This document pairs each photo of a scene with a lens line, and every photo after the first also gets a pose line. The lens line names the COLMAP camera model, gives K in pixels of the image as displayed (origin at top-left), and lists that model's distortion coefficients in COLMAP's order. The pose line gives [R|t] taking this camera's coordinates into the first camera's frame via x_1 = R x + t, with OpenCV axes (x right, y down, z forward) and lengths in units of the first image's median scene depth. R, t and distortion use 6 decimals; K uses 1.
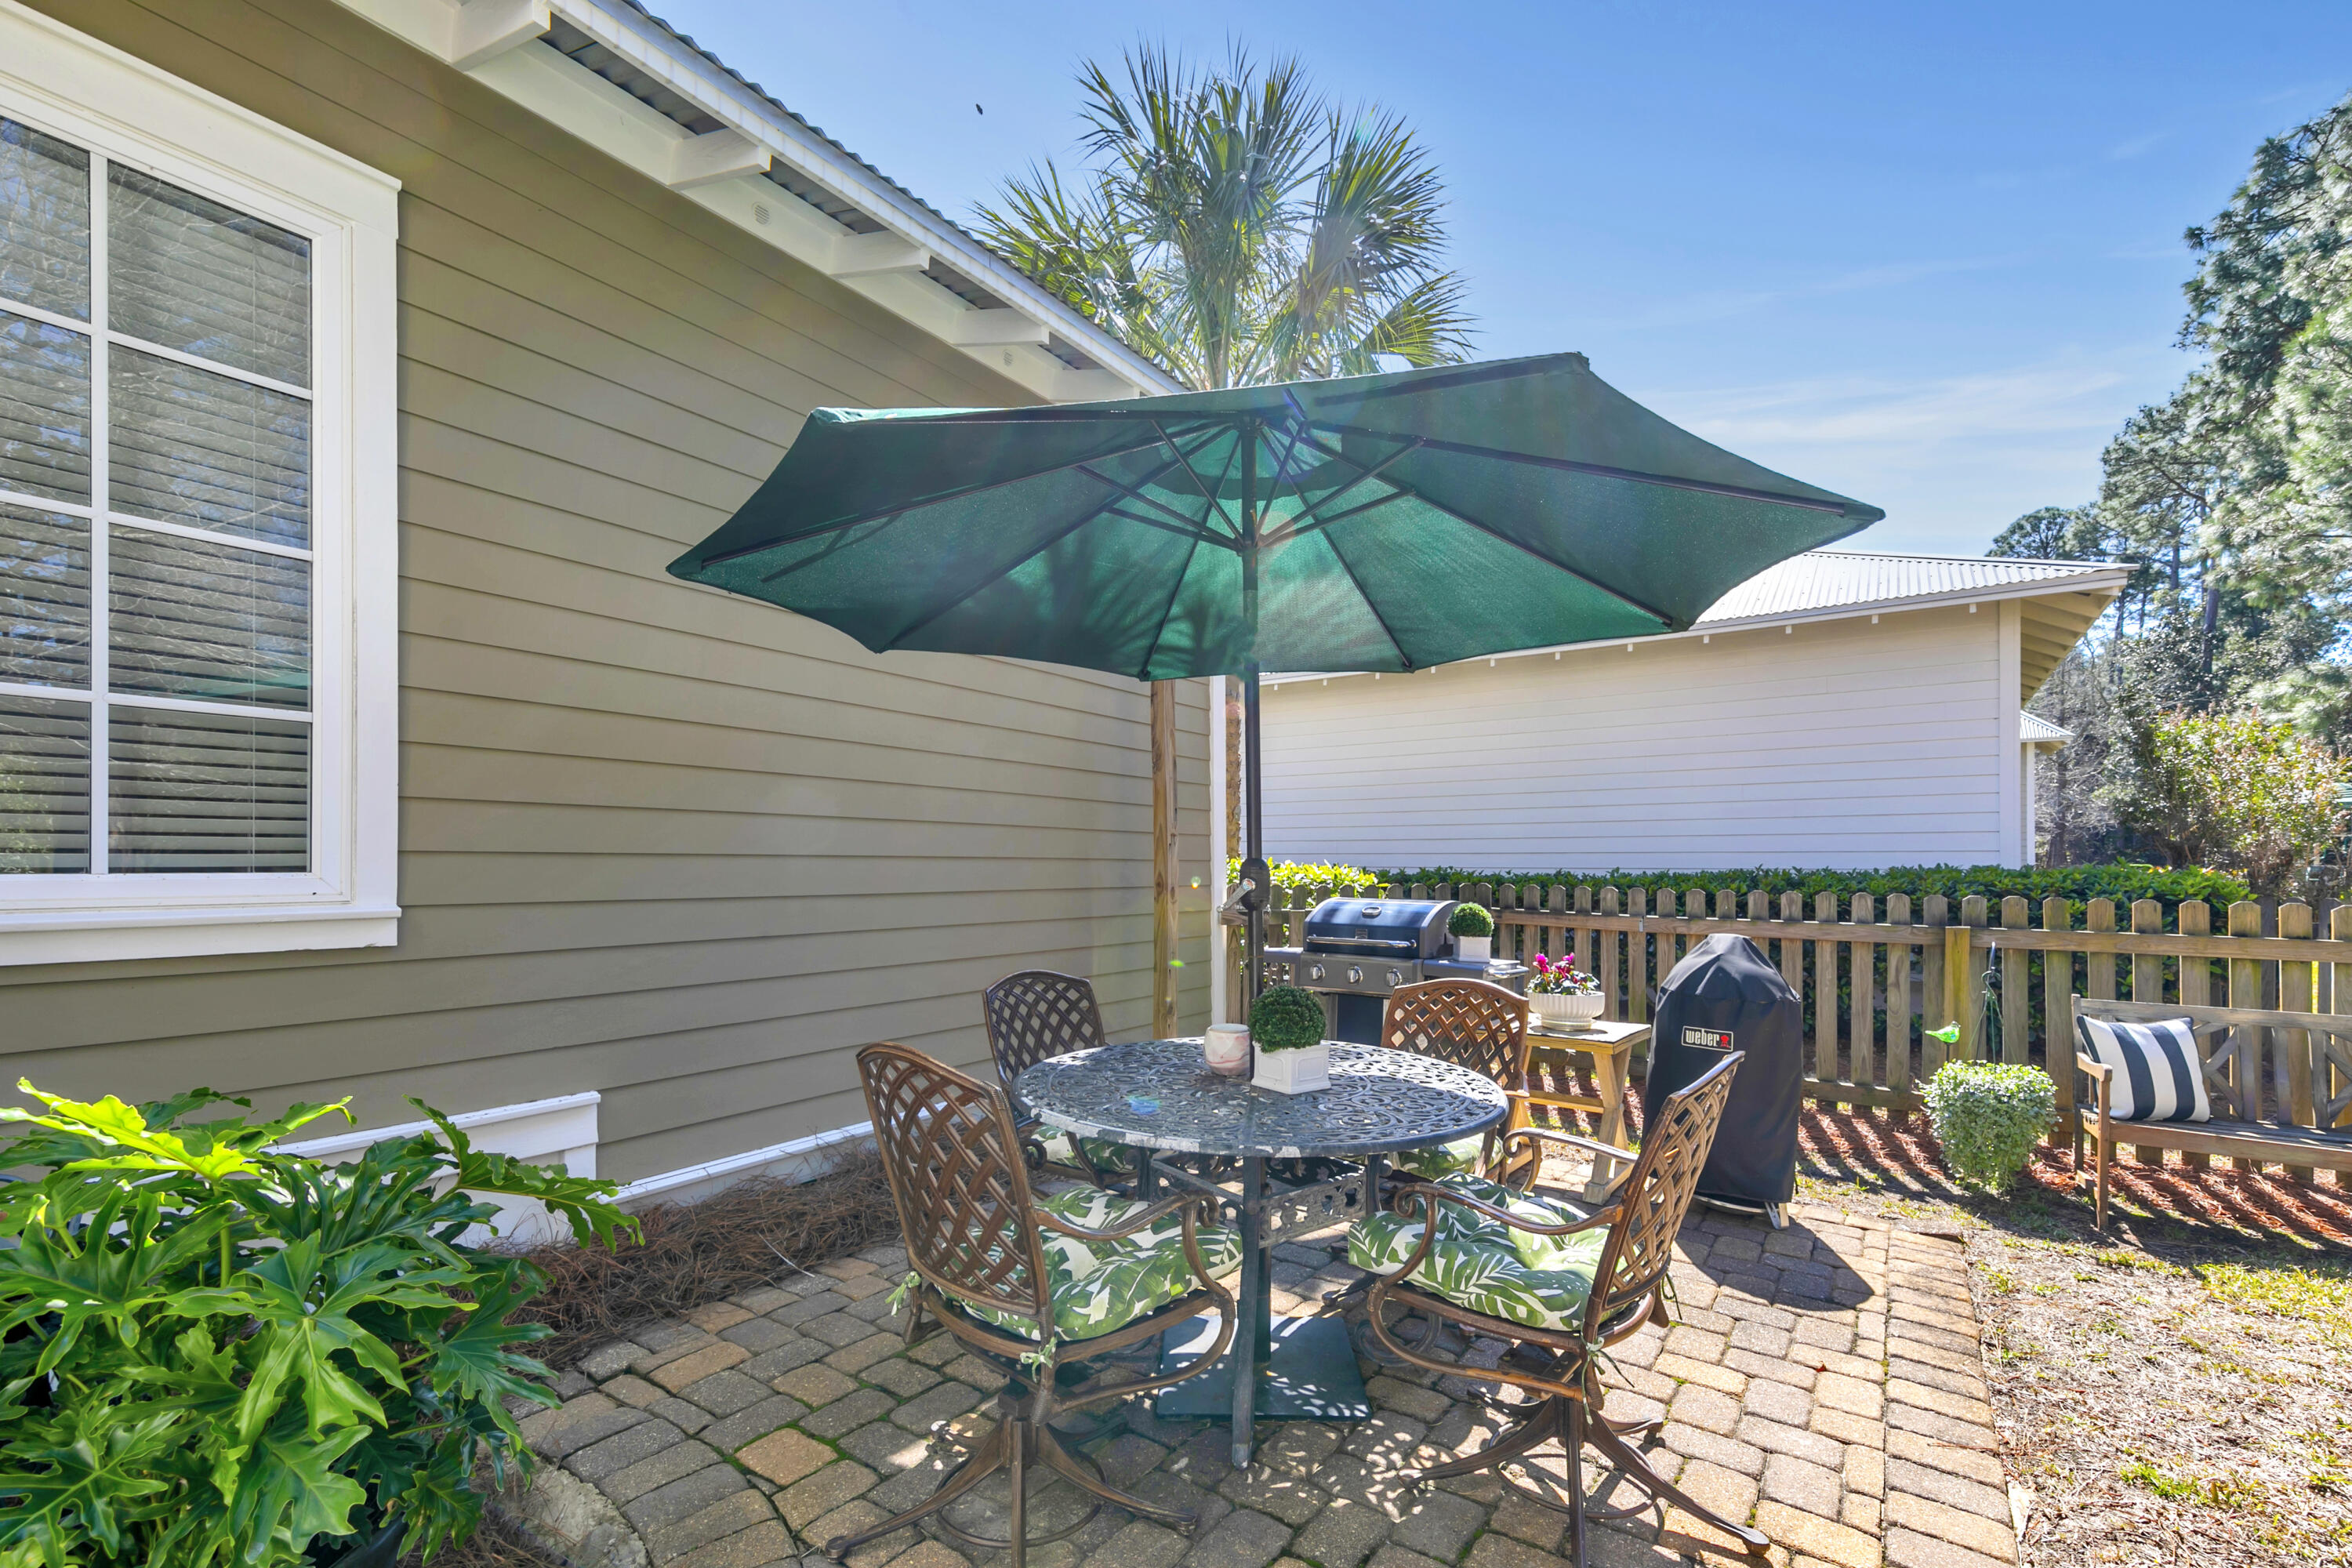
lens RADIAL K [[1004.9, 0, 1182.2], [0, 1004.9, 852.4], [0, 0, 1]] dist [0.000595, 0.000048]
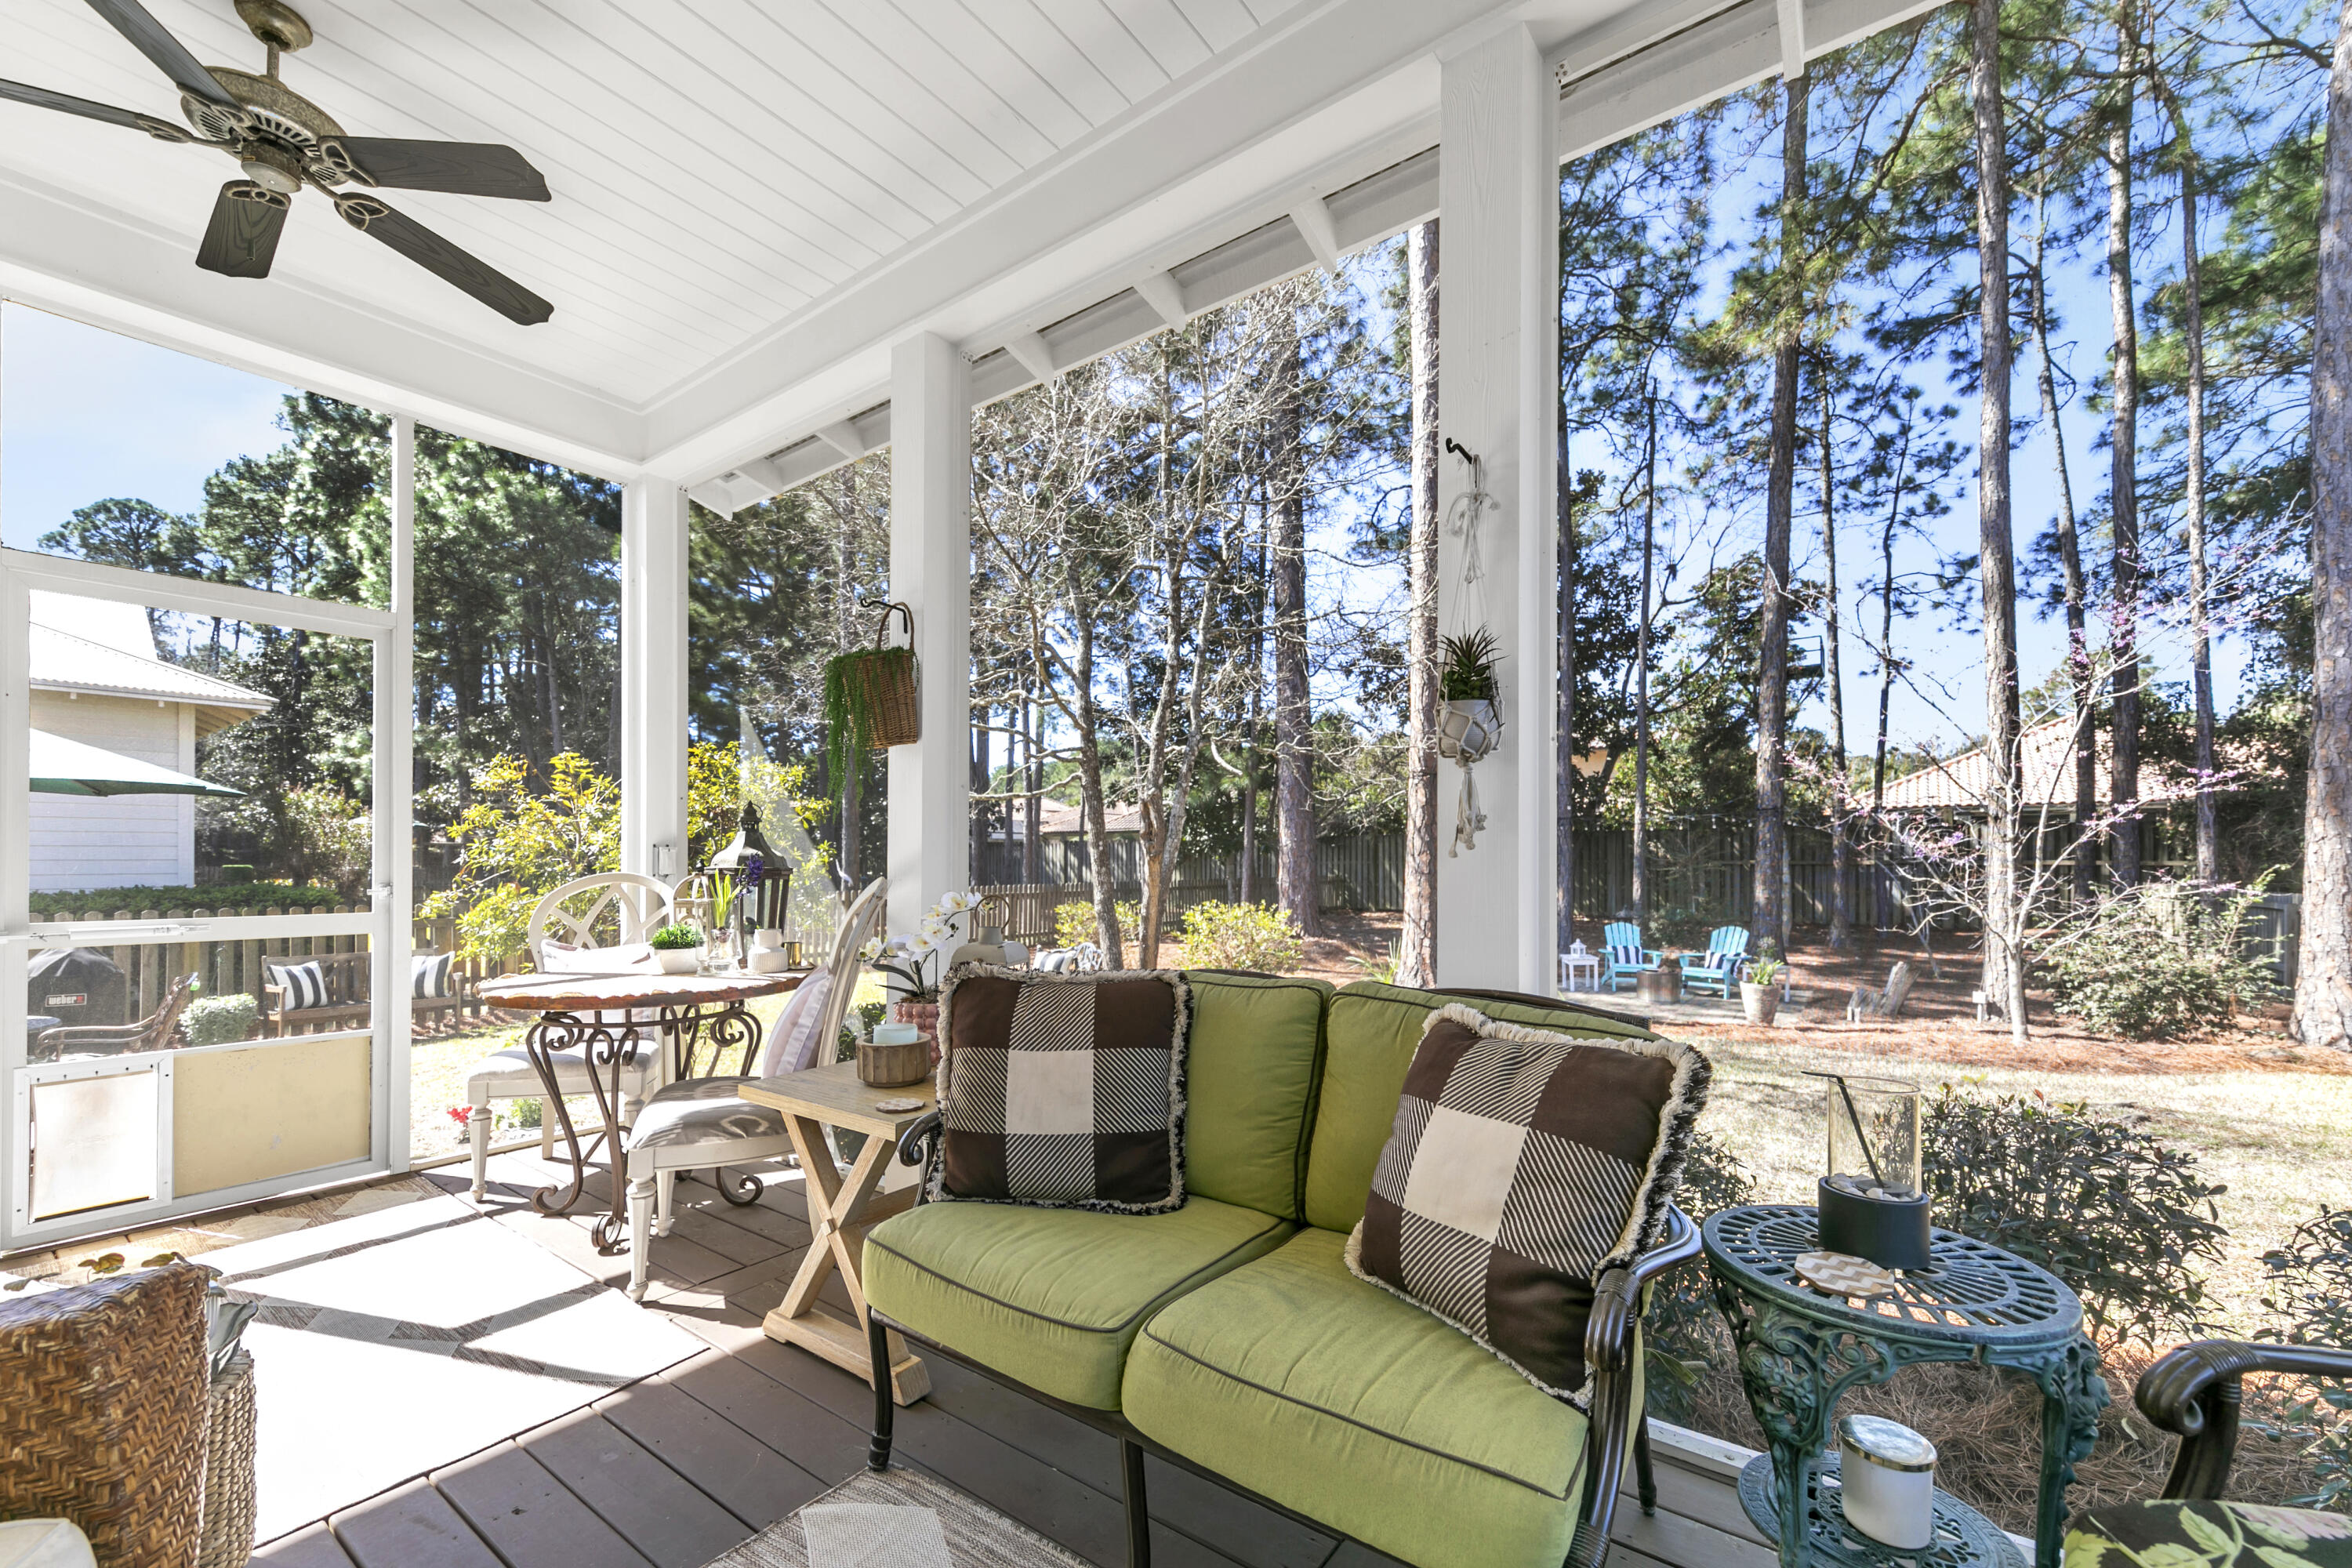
lens RADIAL K [[950.8, 0, 1181.2], [0, 950.8, 856.7], [0, 0, 1]] dist [0.001413, 0.000139]
pose [[0.024652, -0.003101, 0.999691, -0.846656], [-0.004896, 0.999983, 0.003223, -0.062321], [-0.999684, -0.004974, 0.024637, -0.766448]]
